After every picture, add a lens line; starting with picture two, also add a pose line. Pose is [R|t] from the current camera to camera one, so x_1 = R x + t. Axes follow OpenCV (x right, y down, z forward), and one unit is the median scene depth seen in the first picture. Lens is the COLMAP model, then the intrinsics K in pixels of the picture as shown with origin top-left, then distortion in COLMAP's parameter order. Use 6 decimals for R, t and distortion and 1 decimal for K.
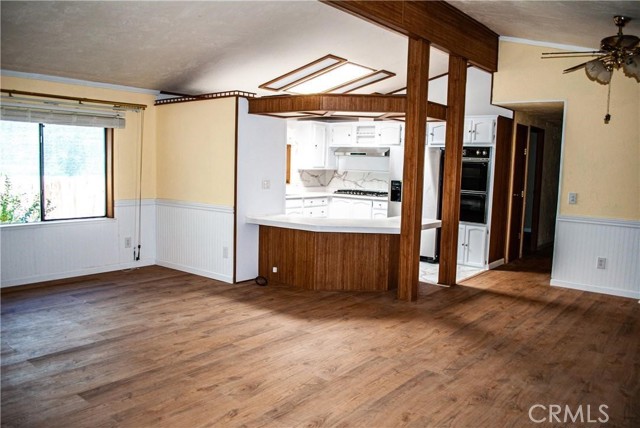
lens RADIAL K [[505.6, 0, 319.4], [0, 505.6, 215.1], [0, 0, 1]] dist [-0.078173, 0.008369]
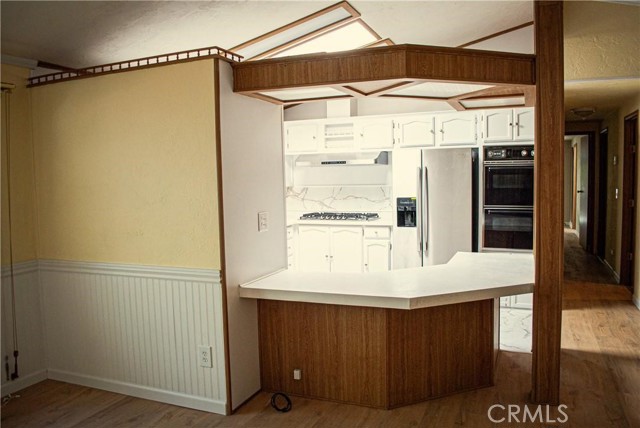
lens RADIAL K [[505.6, 0, 320.6], [0, 505.6, 215.2], [0, 0, 1]] dist [-0.078173, 0.008369]
pose [[0.958819, -0.070111, 0.275228, -0.207558], [0.075988, 0.997051, -0.010733, -0.059872], [-0.273664, 0.031205, 0.961319, 0.467256]]
